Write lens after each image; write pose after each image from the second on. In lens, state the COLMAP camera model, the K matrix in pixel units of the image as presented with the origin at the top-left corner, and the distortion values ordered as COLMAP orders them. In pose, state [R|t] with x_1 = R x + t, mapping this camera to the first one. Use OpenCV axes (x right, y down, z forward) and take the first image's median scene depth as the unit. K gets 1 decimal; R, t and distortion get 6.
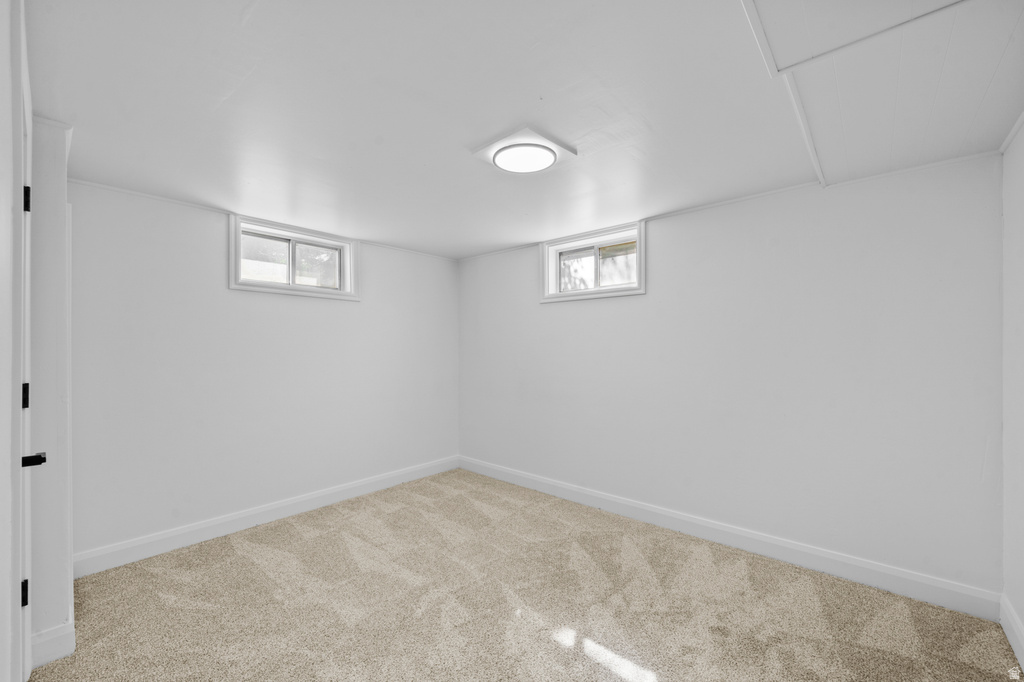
lens RADIAL K [[405.5, 0, 508.8], [0, 405.5, 348.7], [0, 0, 1]] dist [-0.000397, -0.000061]
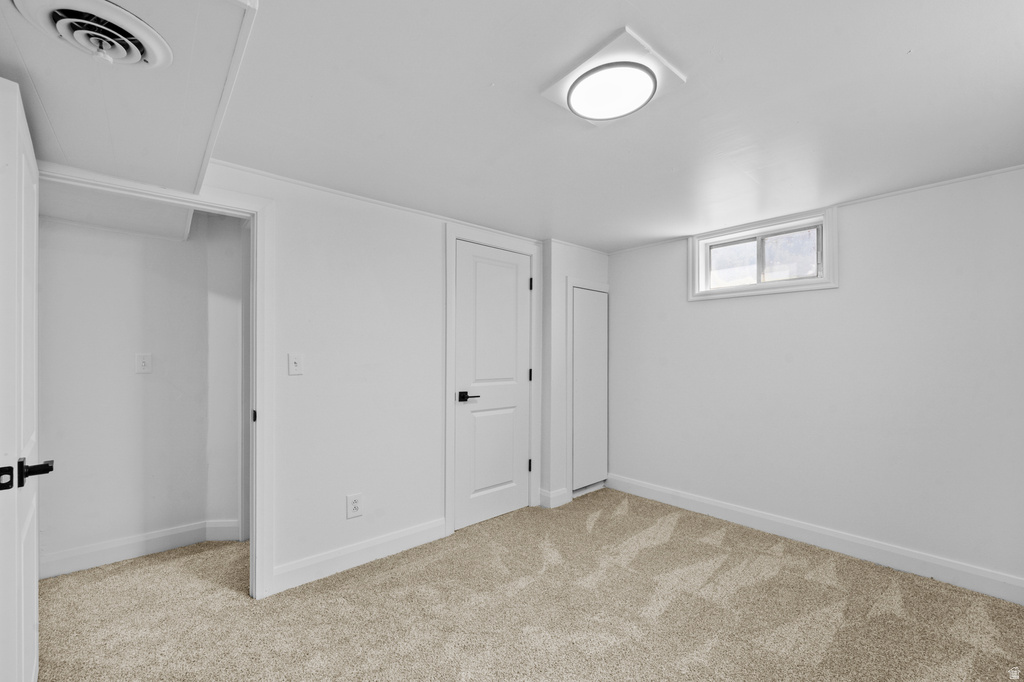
lens RADIAL K [[405.5, 0, 508.8], [0, 405.5, 348.7], [0, 0, 1]] dist [-0.000397, -0.000061]
pose [[-0.102400, -0.008542, -0.994707, 0.527505], [0.003402, 0.999954, -0.008938, -0.001457], [0.994737, -0.004299, -0.102366, 0.595934]]
